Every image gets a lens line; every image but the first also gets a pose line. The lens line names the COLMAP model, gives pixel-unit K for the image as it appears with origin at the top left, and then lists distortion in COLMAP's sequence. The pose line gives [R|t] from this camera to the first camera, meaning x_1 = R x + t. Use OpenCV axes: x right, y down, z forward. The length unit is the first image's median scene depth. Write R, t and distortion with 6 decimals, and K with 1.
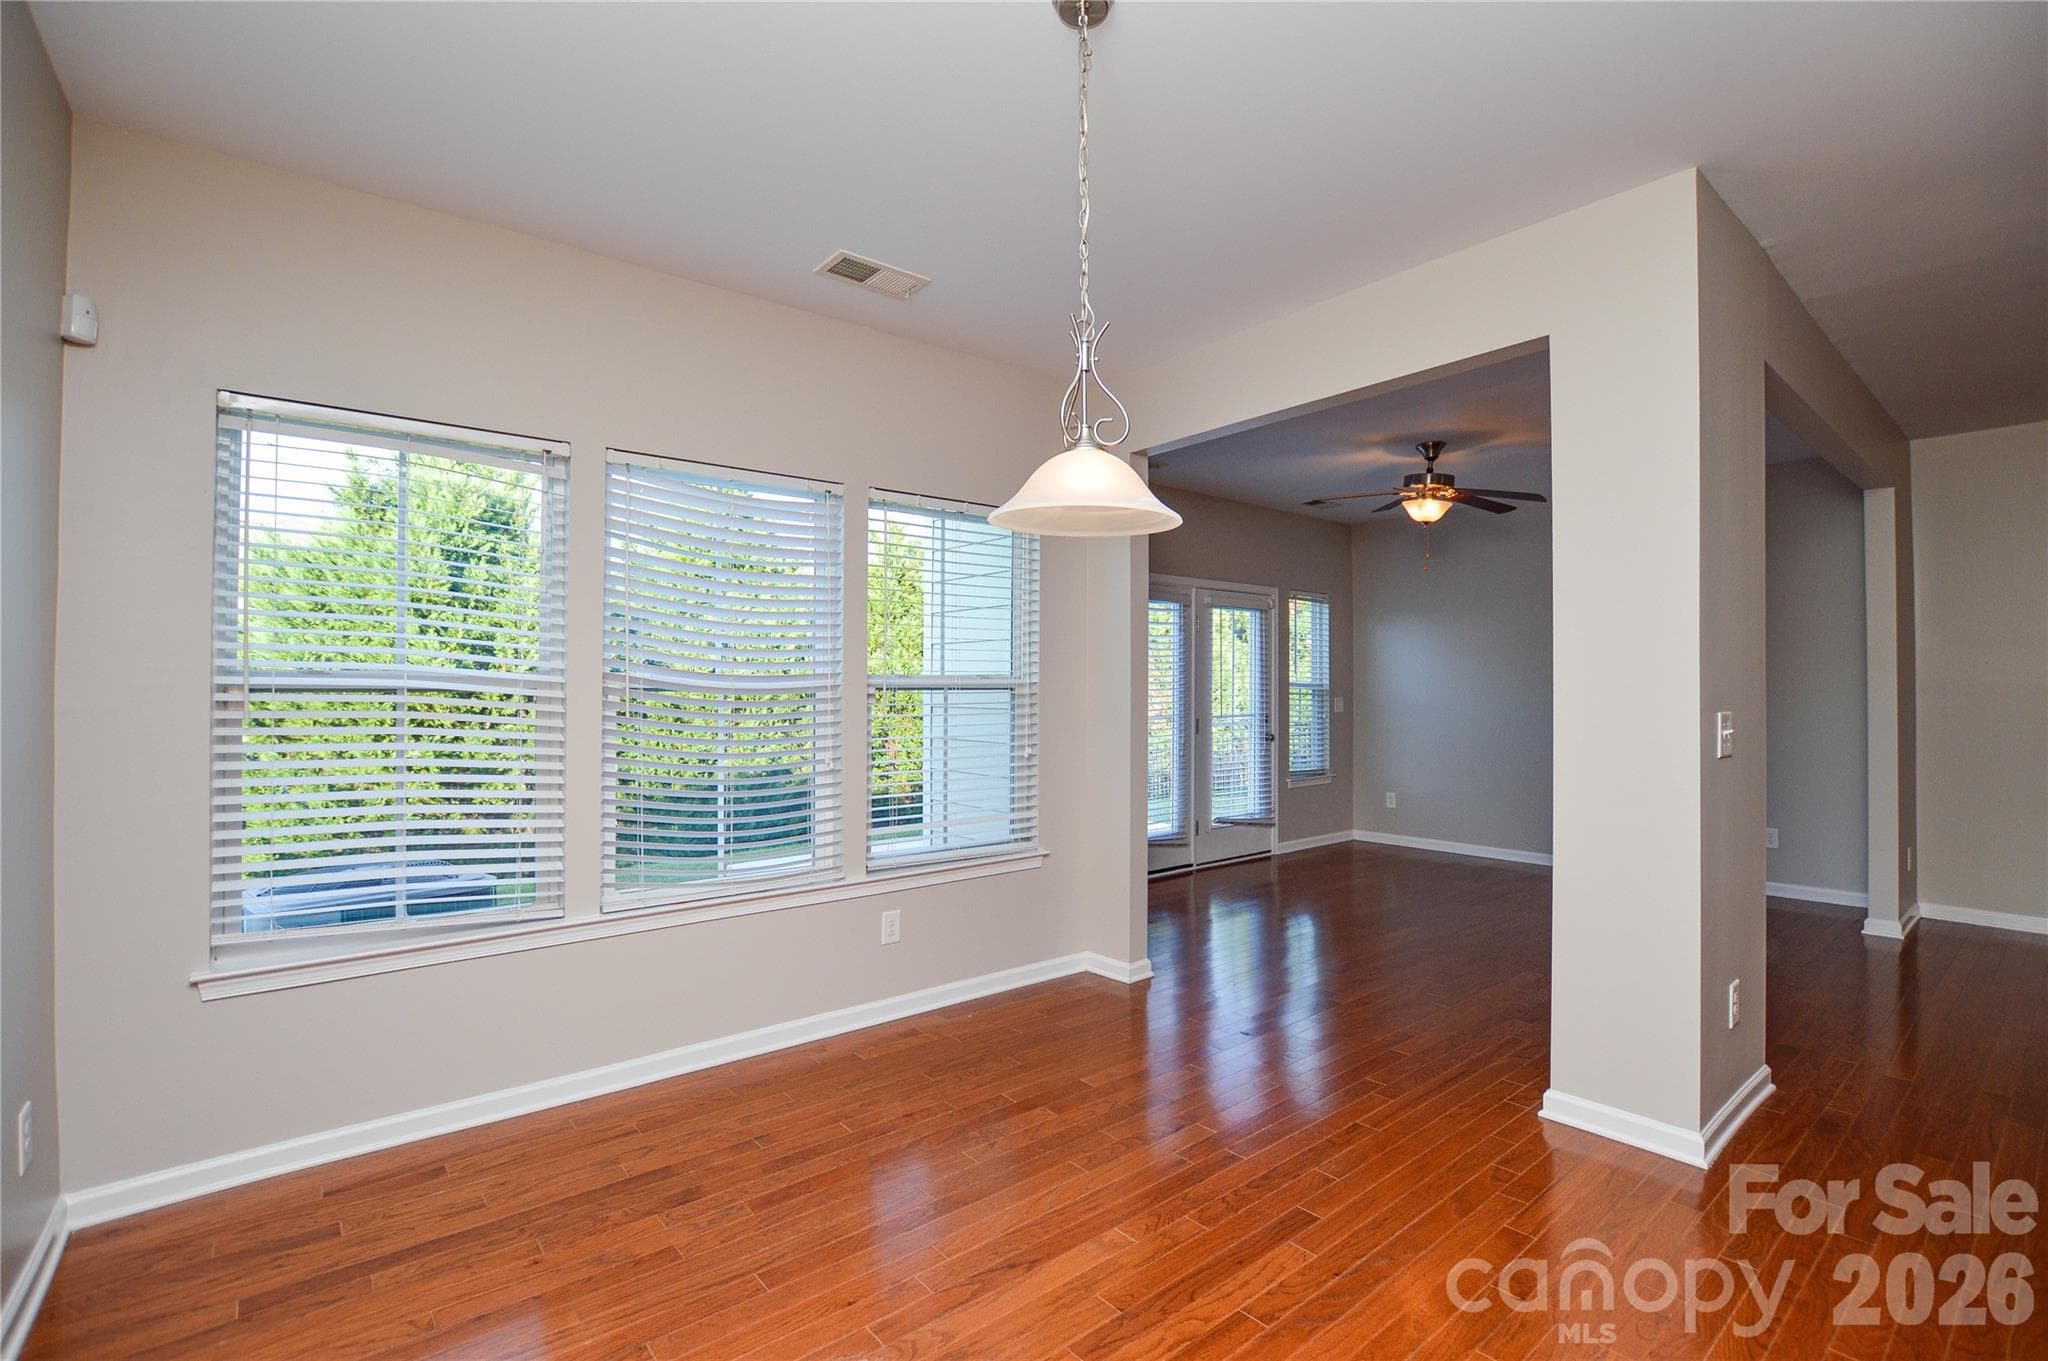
lens RADIAL K [[914.0, 0, 1024.0], [0, 914.0, 680.5], [0, 0, 1]] dist [-0.030725, -0.000018]
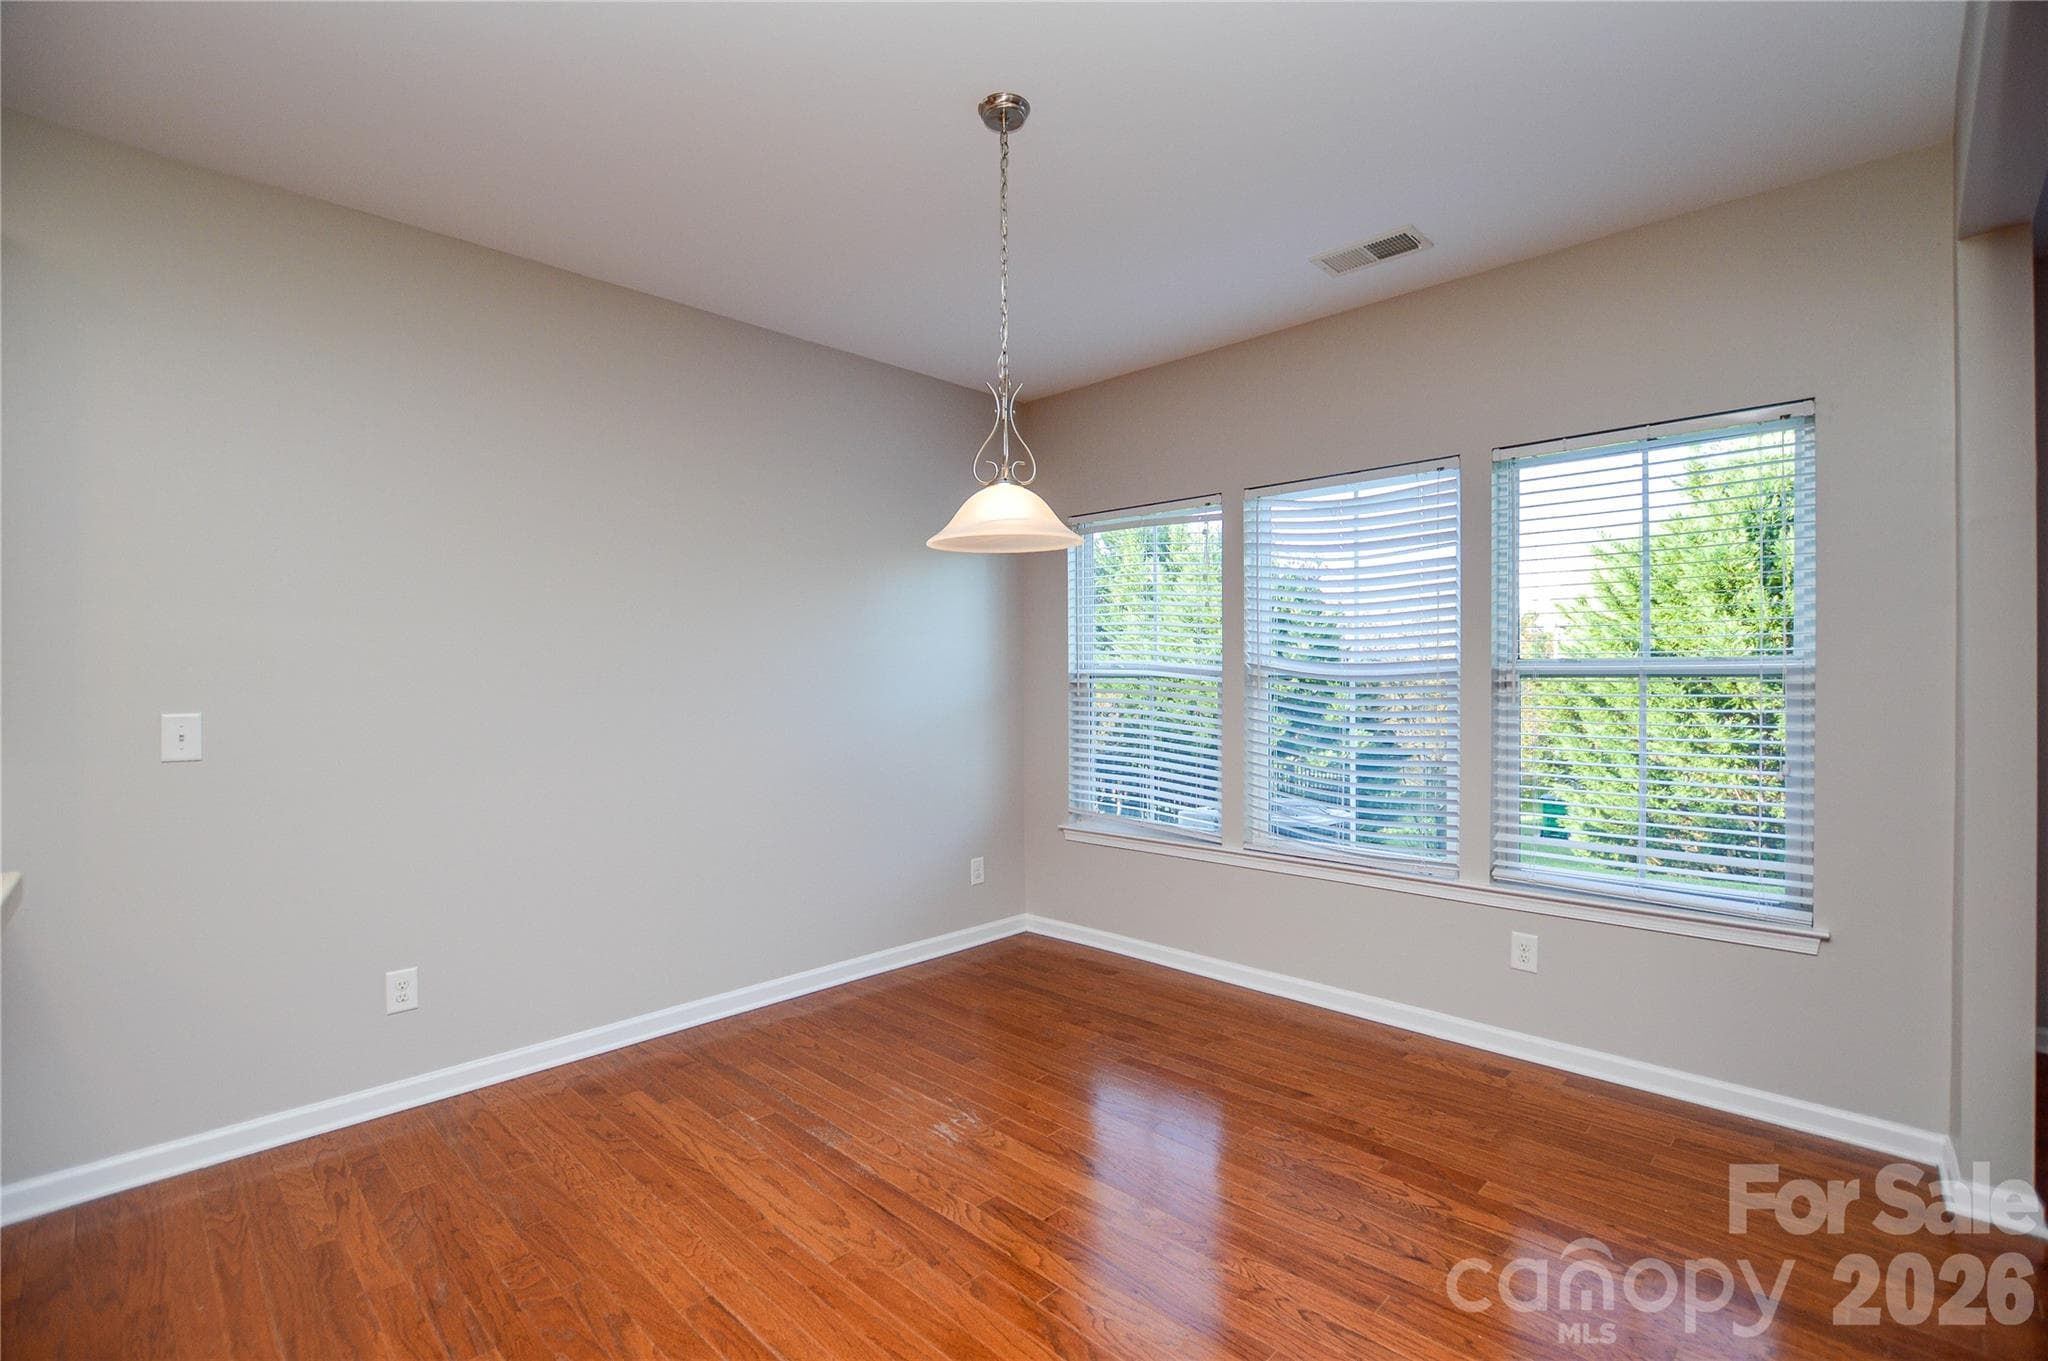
lens RADIAL K [[902.2, 0, 1024.0], [0, 902.2, 680.5], [0, 0, 1]] dist [-0.013179, -0.000201]
pose [[0.122639, 0.005544, -0.992436, 0.826439], [0.014909, 0.999861, 0.007428, 0.001885], [0.992339, -0.015707, 0.122539, 0.562619]]
